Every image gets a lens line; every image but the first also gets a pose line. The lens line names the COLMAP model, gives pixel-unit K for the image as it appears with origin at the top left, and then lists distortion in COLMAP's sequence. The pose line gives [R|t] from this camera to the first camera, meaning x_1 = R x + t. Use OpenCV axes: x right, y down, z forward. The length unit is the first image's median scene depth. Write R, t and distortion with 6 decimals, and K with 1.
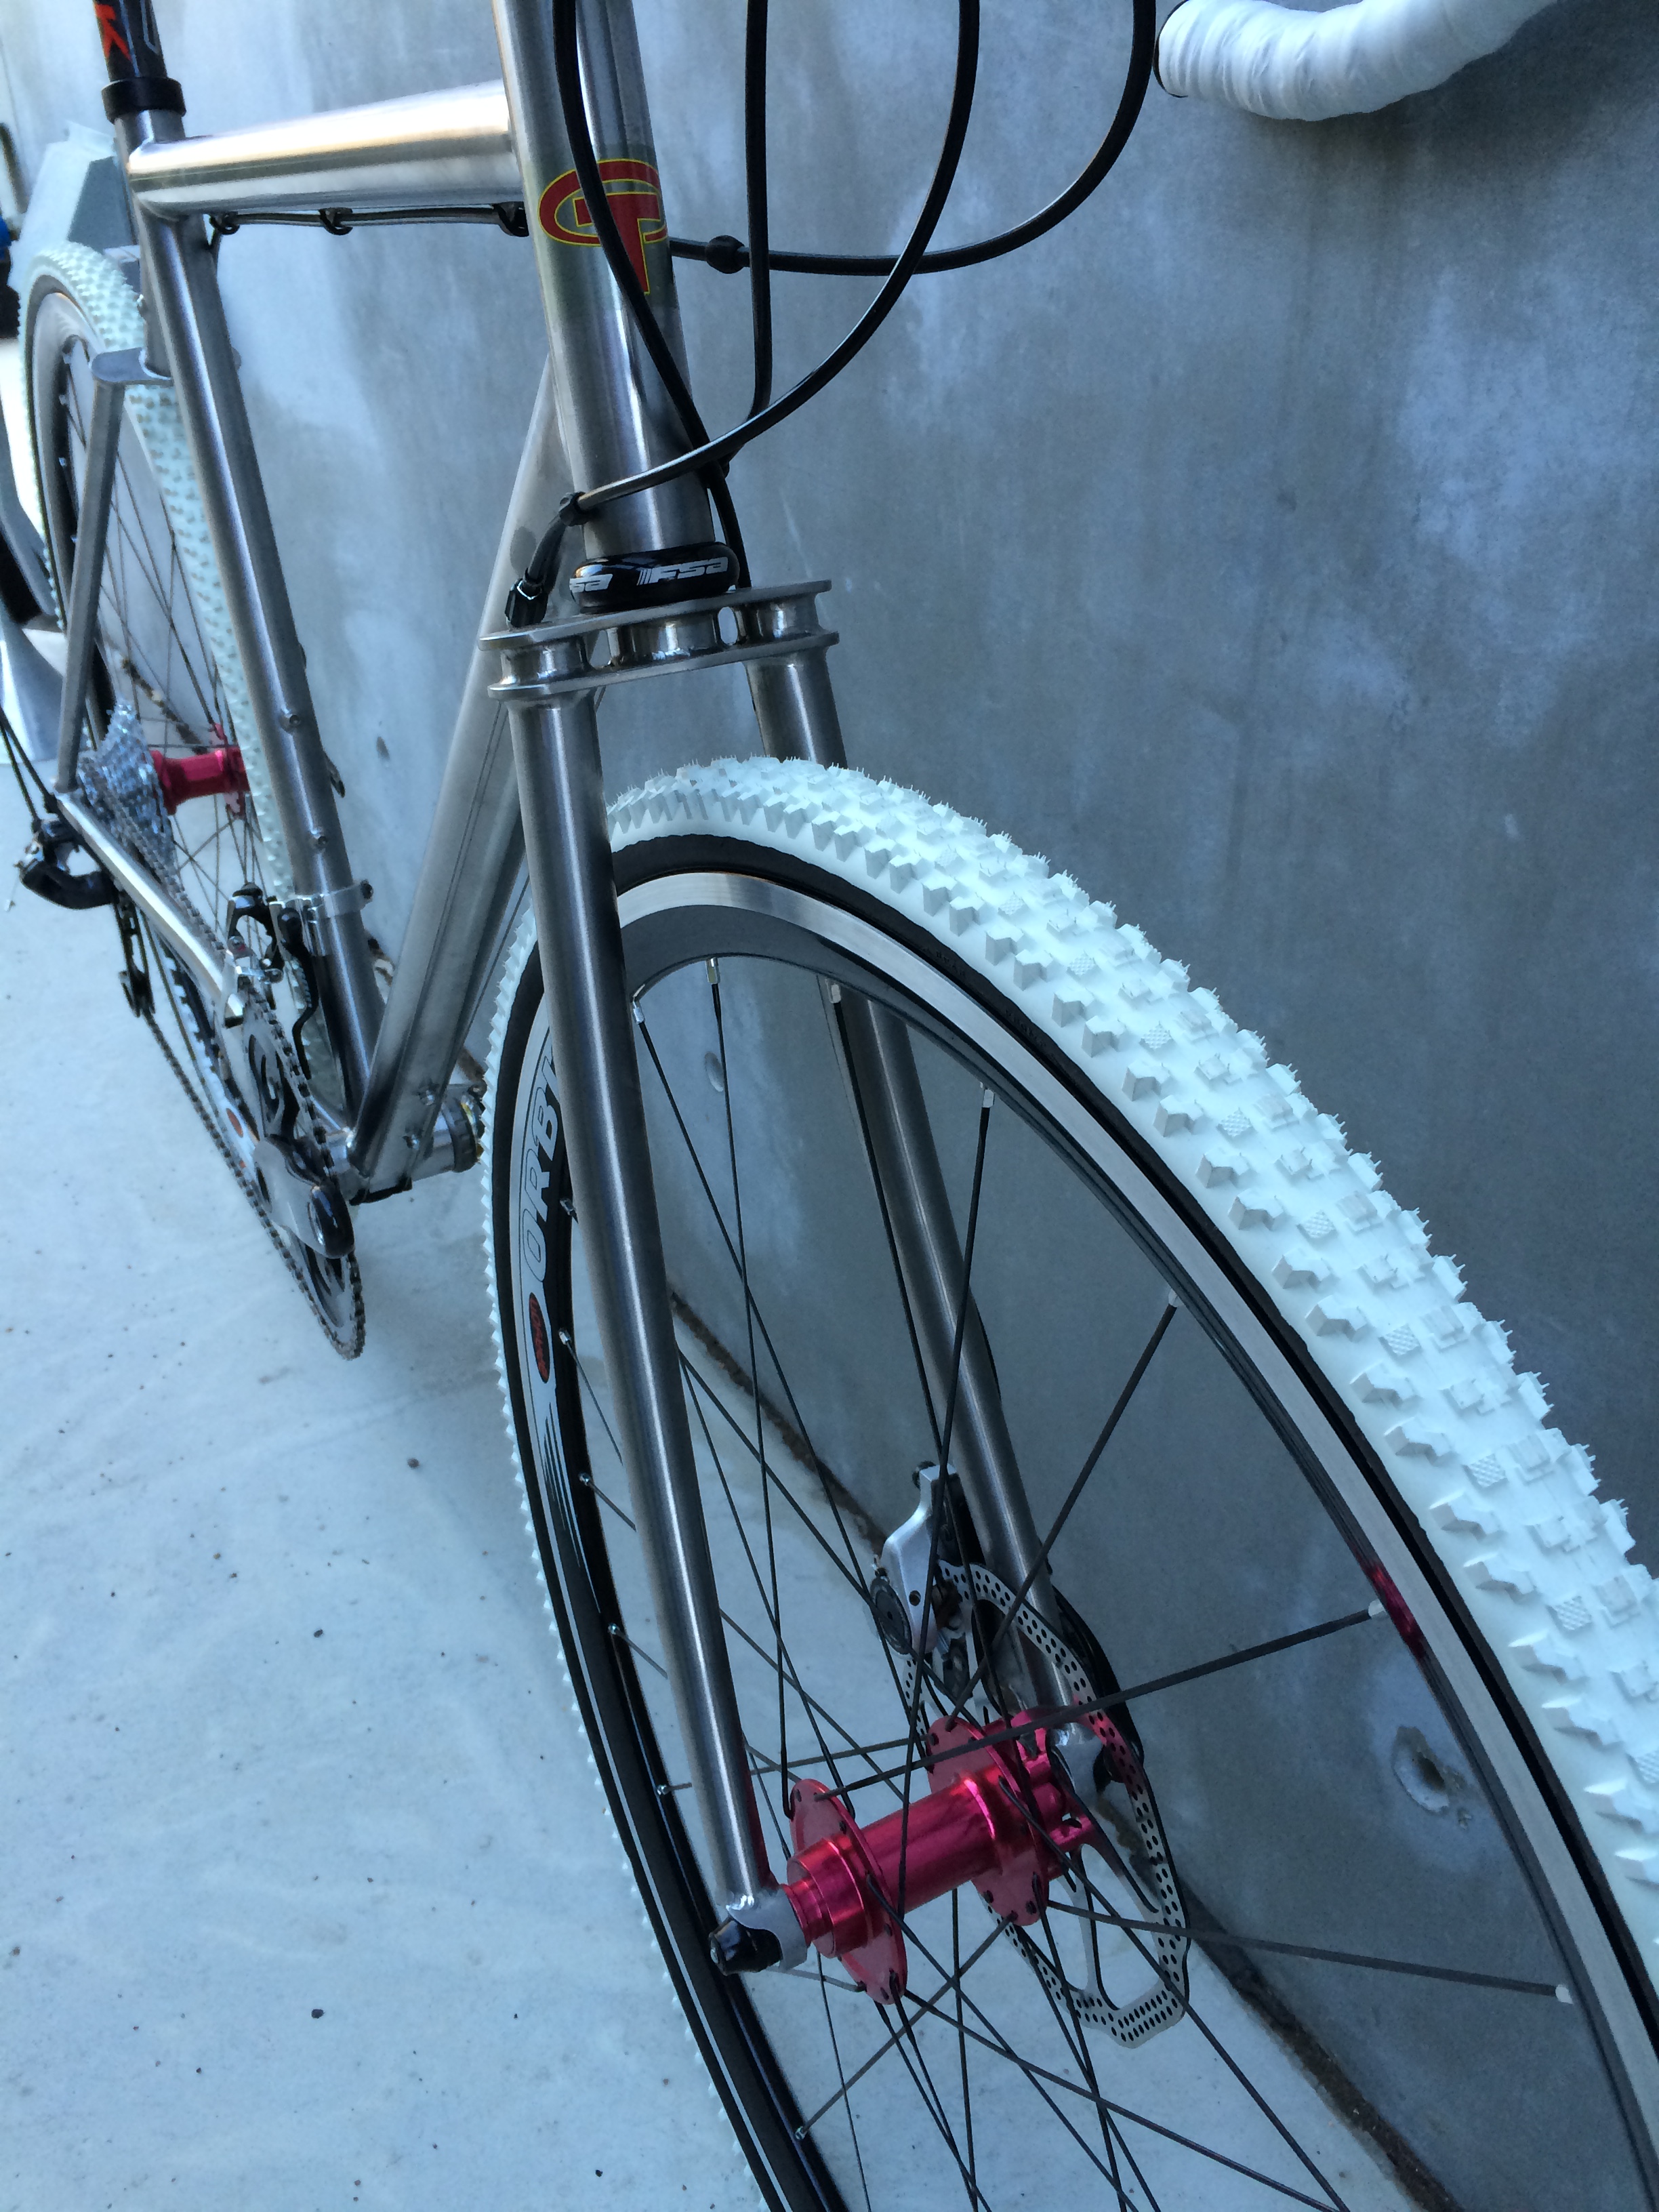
lens RADIAL K [[1889.7, 0, 842.6], [0, 1889.7, 1112.3], [0, 0, 1]] dist [0.071033, -0.123264]
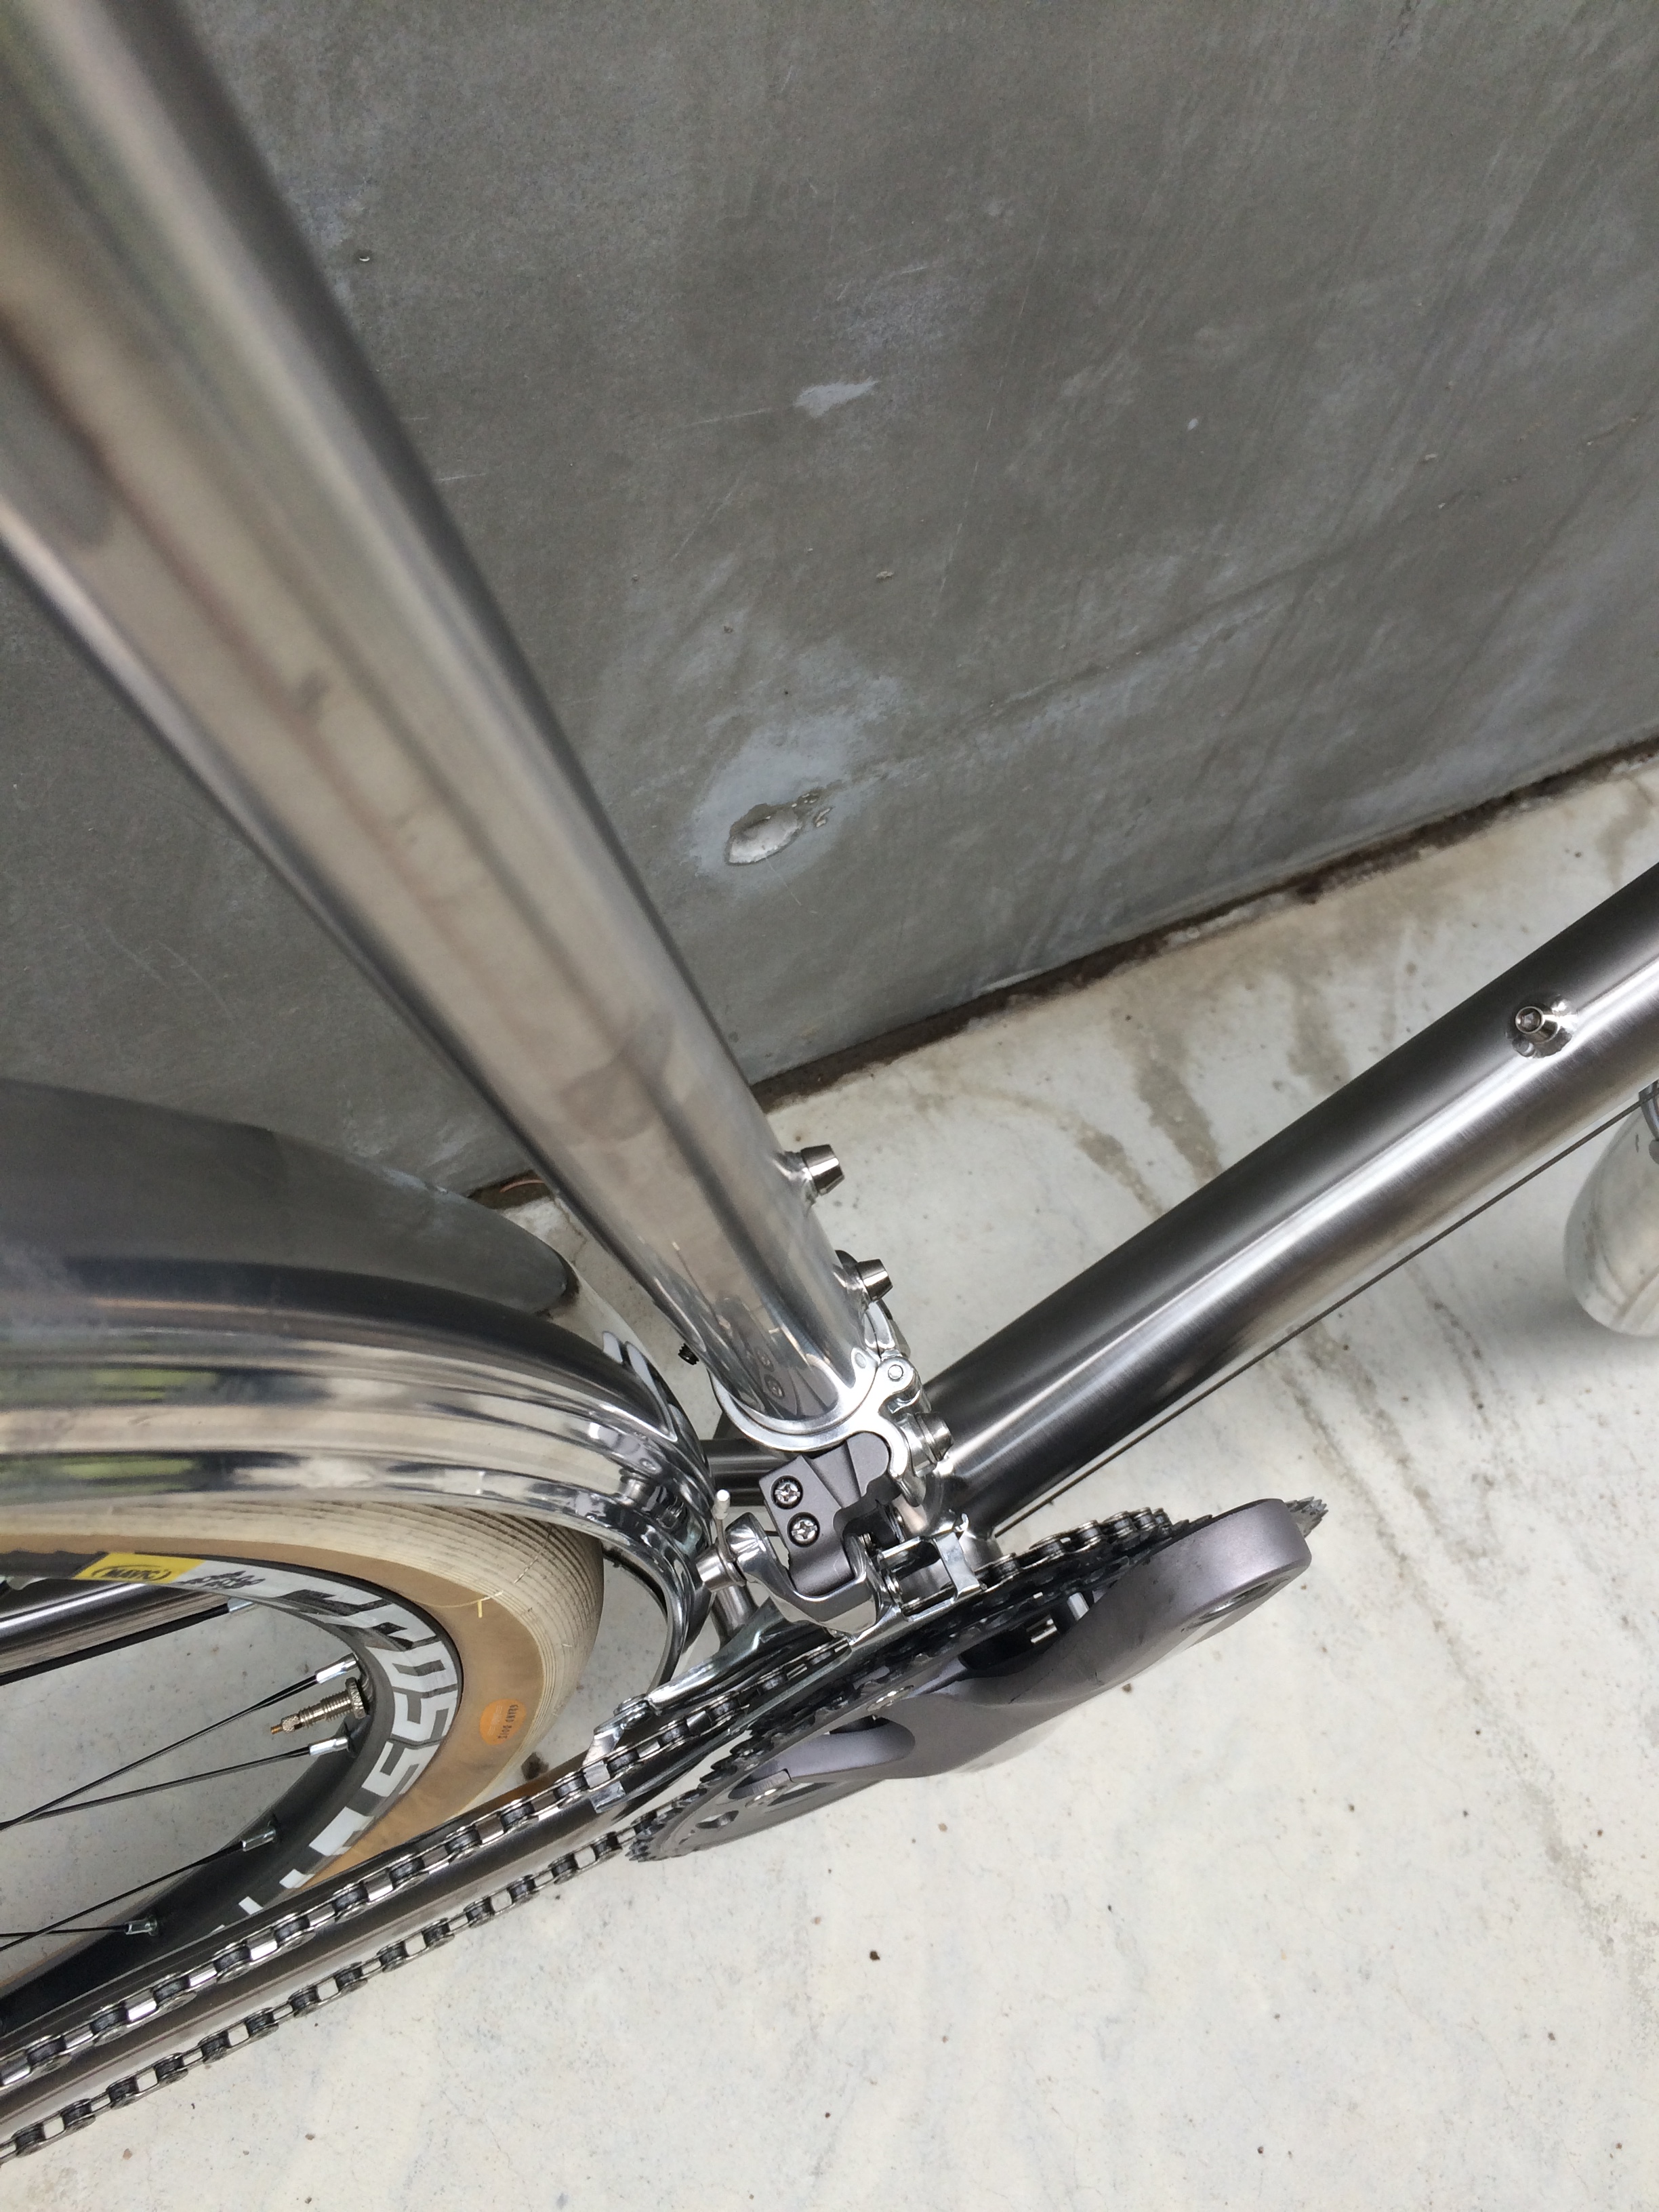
lens RADIAL K [[1889.7, 0, 813.2], [0, 1889.7, 1087.8], [0, 0, 1]] dist [0.071033, -0.123264]
pose [[0.084353, -0.881195, 0.465168, -0.257985], [0.426124, 0.453891, 0.782560, -0.344269], [-0.900723, 0.132208, 0.413785, 0.778124]]
